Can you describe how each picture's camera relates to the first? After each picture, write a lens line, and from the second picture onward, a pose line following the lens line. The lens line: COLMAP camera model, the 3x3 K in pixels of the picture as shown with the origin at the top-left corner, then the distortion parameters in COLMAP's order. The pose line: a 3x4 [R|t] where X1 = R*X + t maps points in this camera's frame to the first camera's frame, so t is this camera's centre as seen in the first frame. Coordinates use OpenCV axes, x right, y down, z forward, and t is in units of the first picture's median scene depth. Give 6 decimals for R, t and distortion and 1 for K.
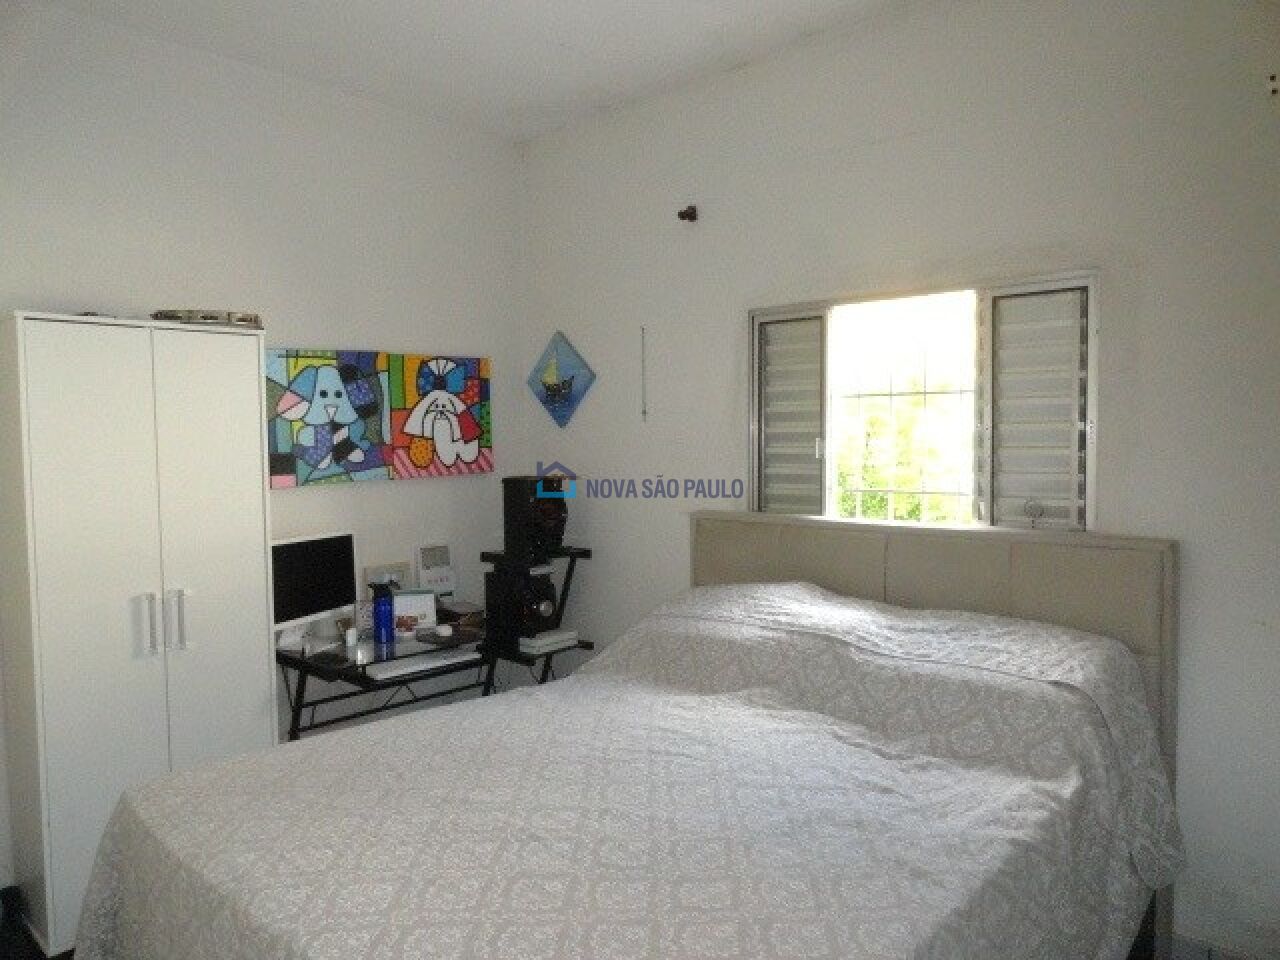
lens RADIAL K [[879.2, 0, 640.0], [0, 879.2, 480.0], [0, 0, 1]] dist [-0.006078, 0.004248]
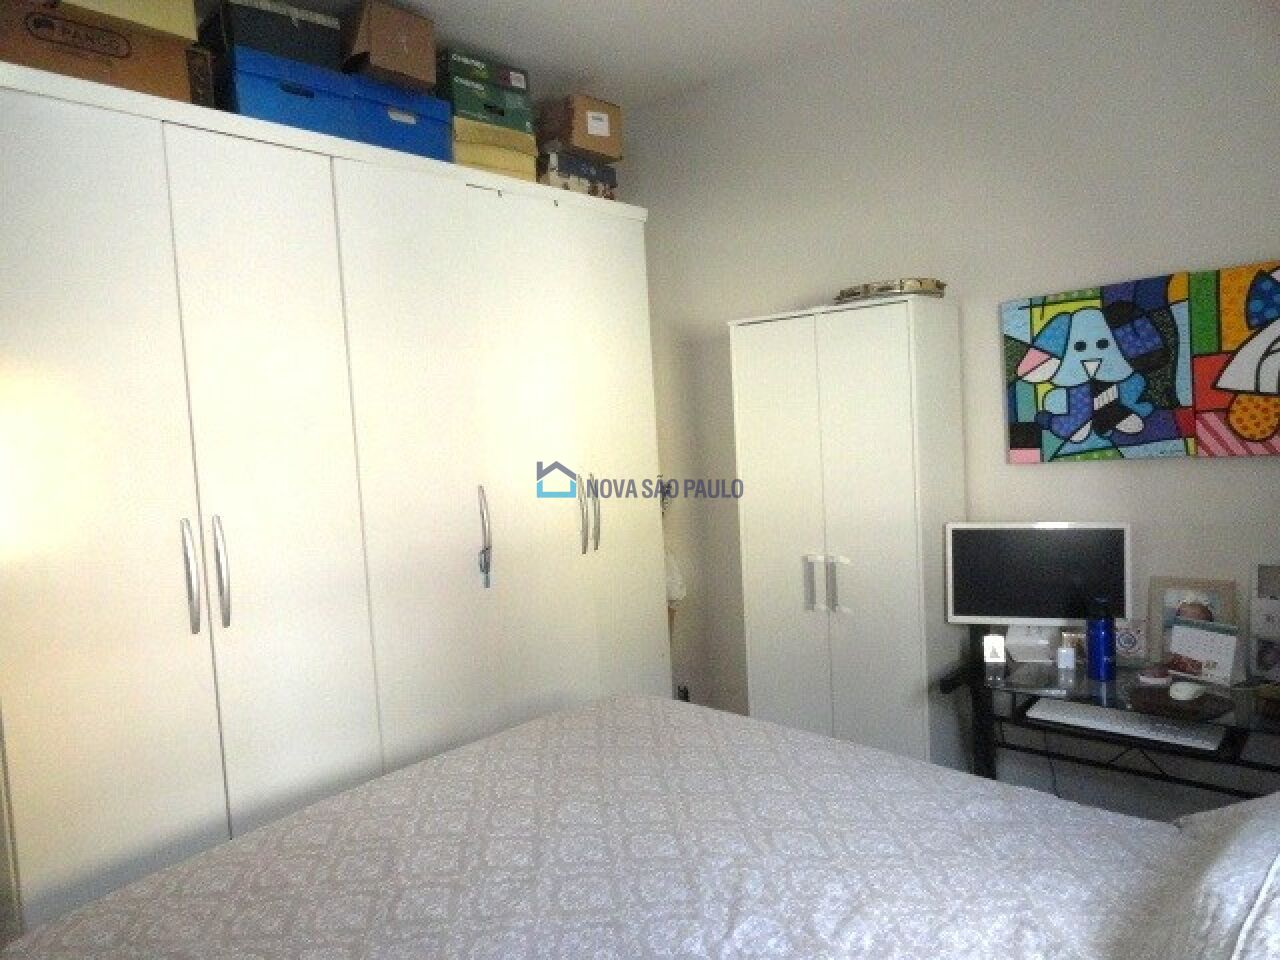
lens RADIAL K [[879.2, 0, 640.0], [0, 879.2, 480.0], [0, 0, 1]] dist [-0.006078, 0.004248]
pose [[0.018501, 0.076524, -0.996896, 0.415815], [0.007573, 0.997027, 0.076674, -0.041001], [0.999800, -0.008968, 0.017867, 0.580880]]
